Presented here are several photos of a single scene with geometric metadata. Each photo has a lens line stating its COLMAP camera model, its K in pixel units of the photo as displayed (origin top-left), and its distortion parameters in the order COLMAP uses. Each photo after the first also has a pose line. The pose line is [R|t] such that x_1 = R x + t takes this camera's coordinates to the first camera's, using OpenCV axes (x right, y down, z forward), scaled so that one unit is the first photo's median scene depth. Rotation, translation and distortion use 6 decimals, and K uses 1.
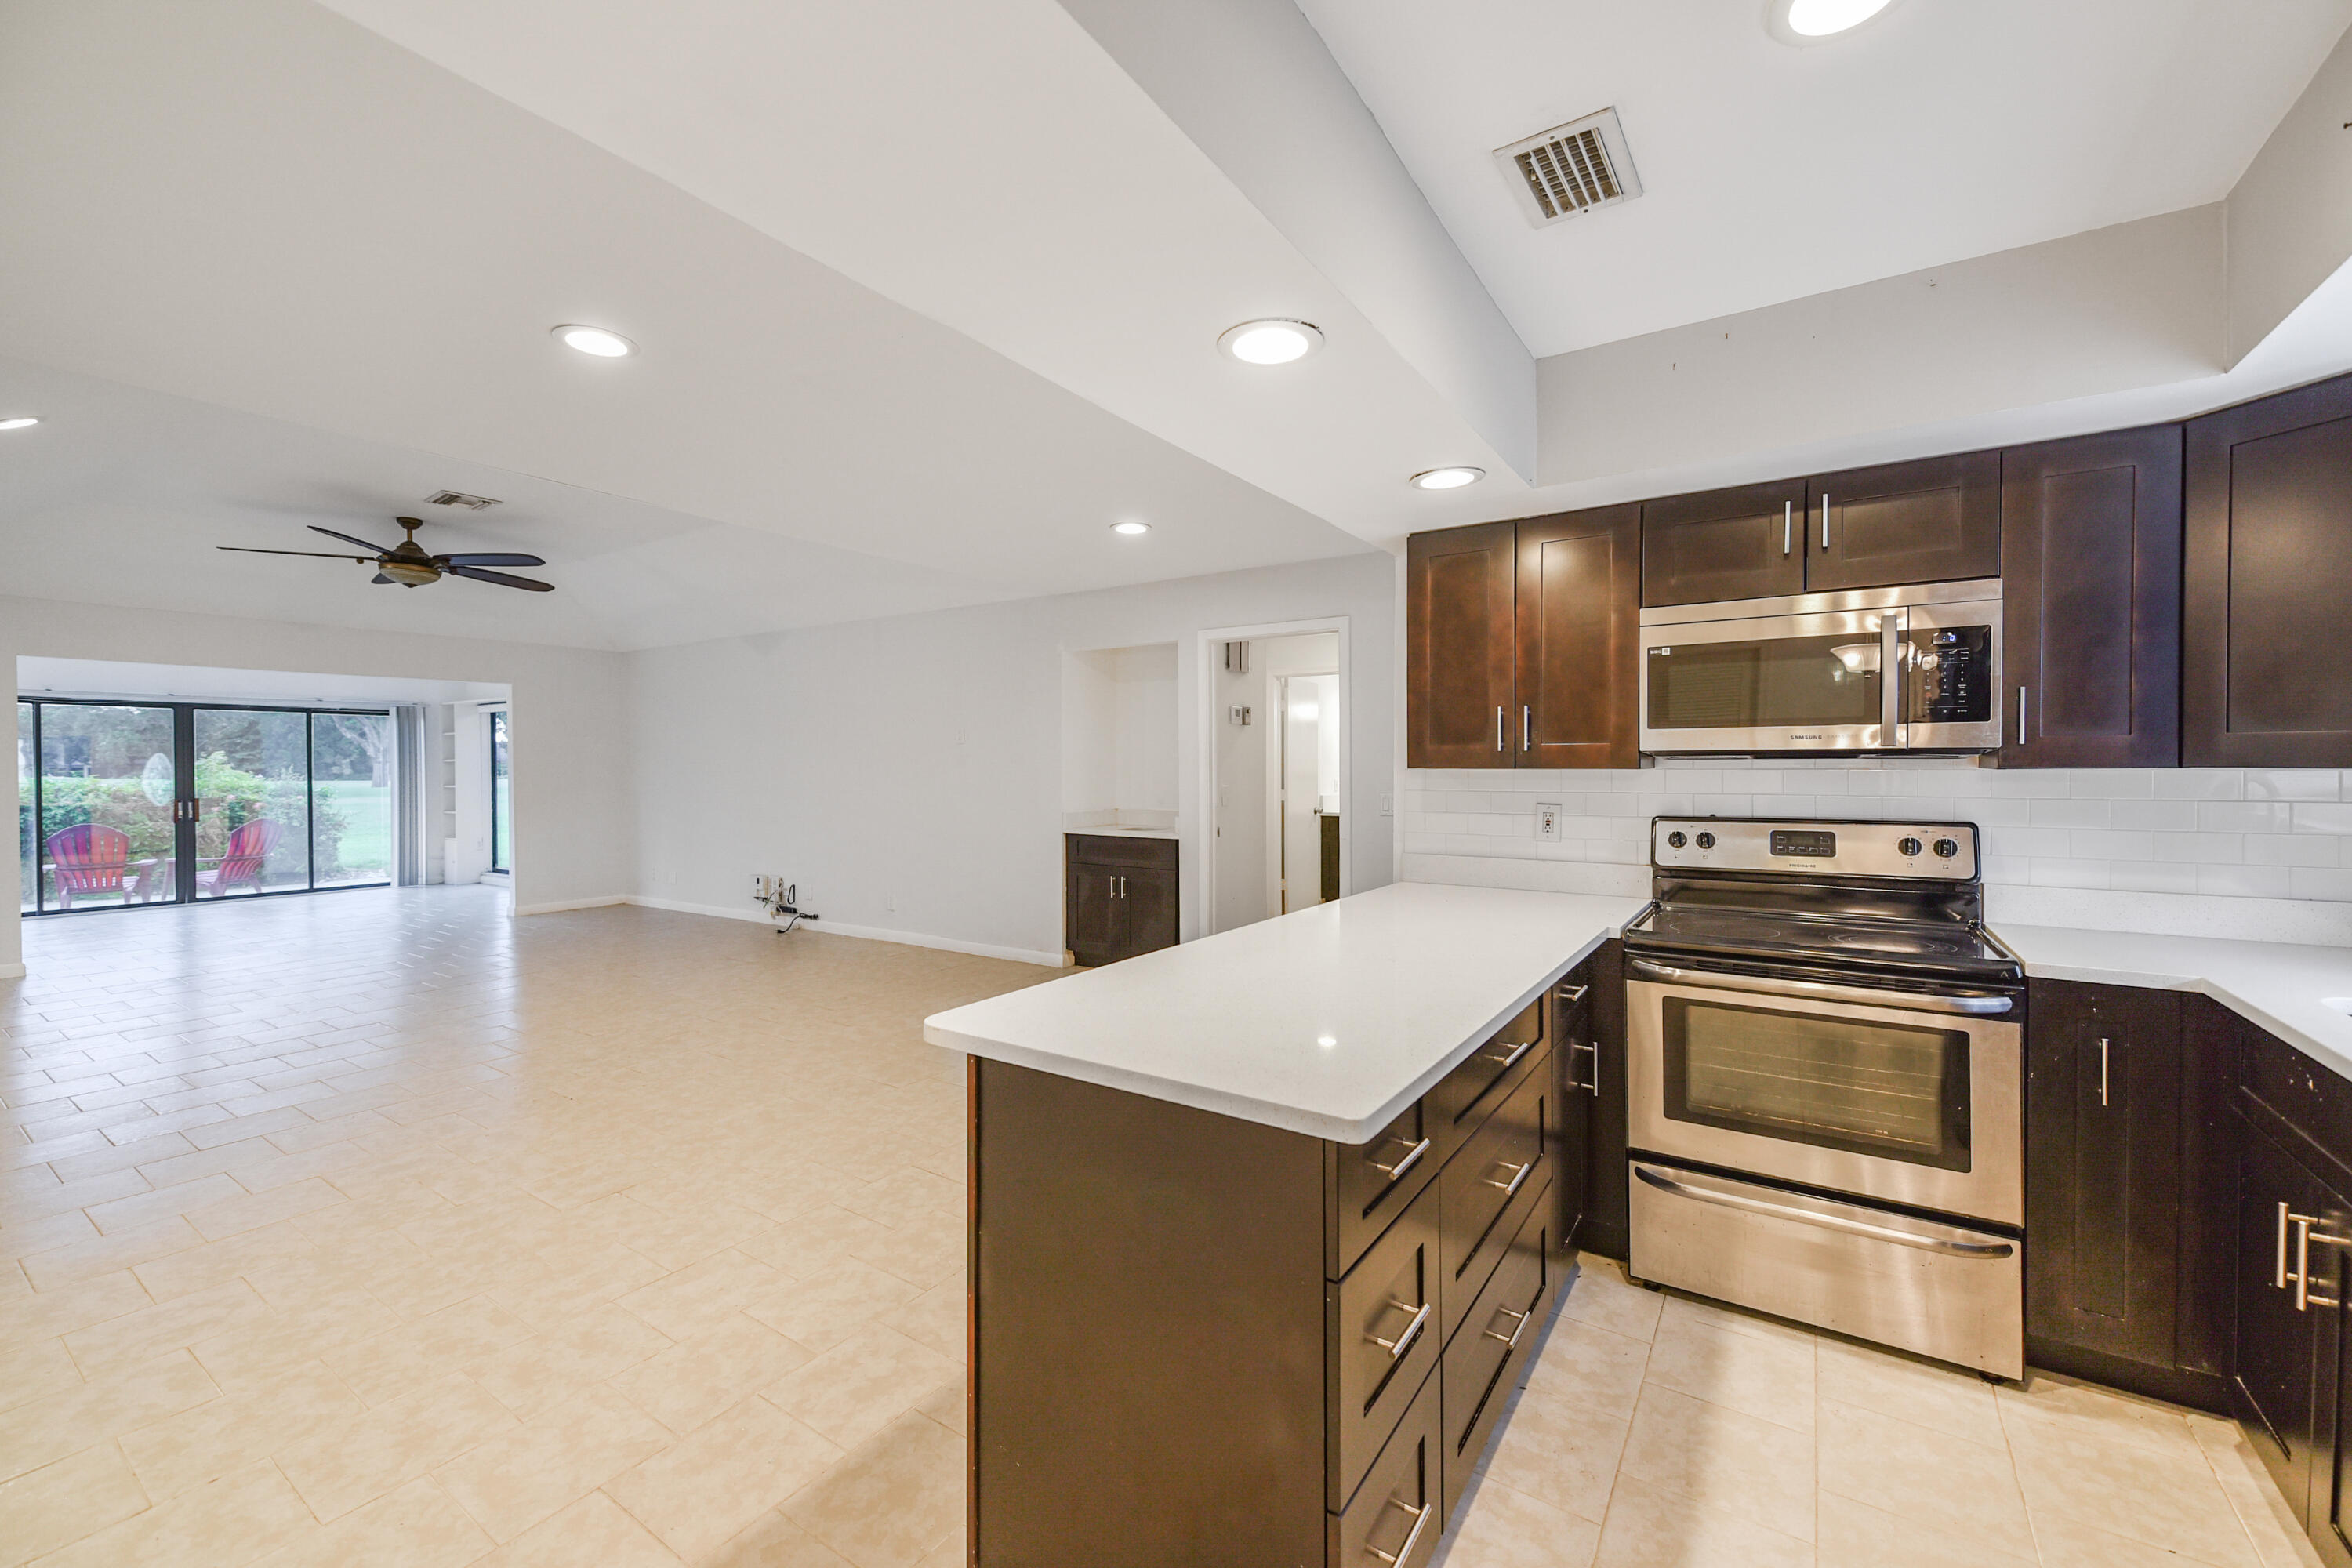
lens RADIAL K [[944.9, 0, 1179.5], [0, 944.9, 768.6], [0, 0, 1]] dist [0.020317, -0.010604]
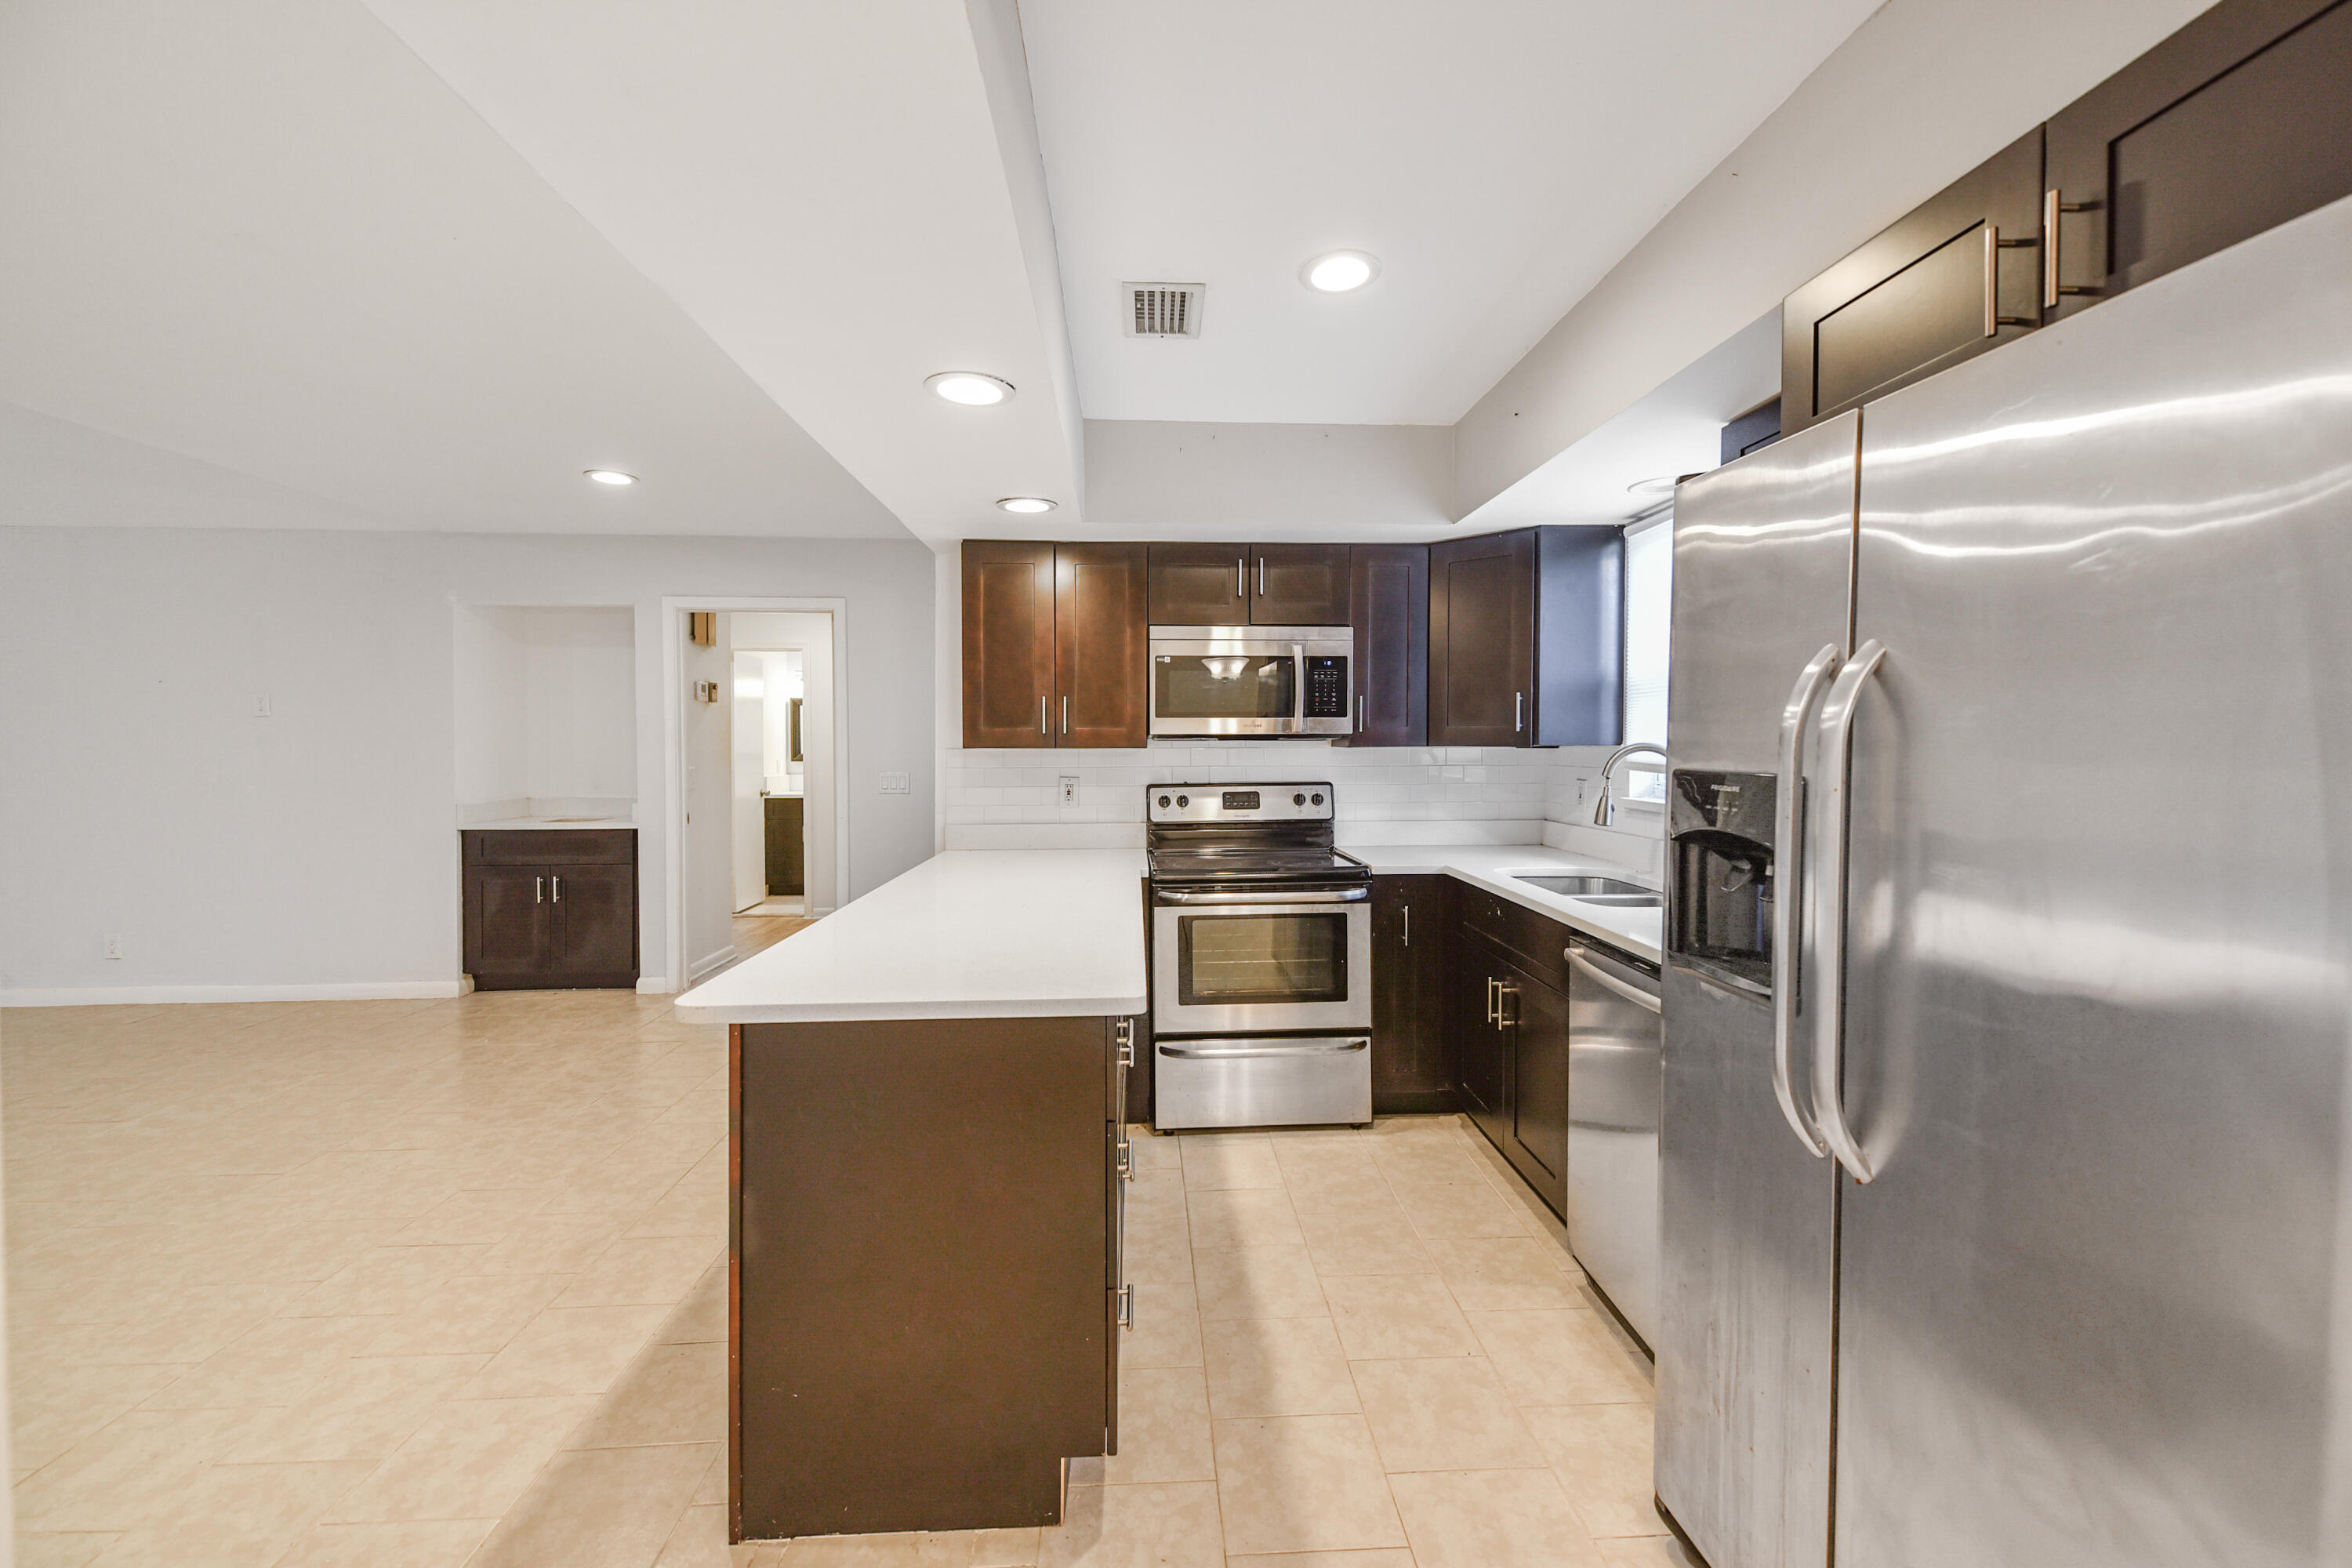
lens RADIAL K [[939.9, 0, 1217.6], [0, 939.9, 755.2], [0, 0, 1]] dist [0.020299, -0.010411]
pose [[0.780873, -0.007475, 0.624645, -0.244296], [0.003047, 0.999962, 0.008157, -0.000124], [-0.624682, -0.004466, 0.780867, -0.069642]]
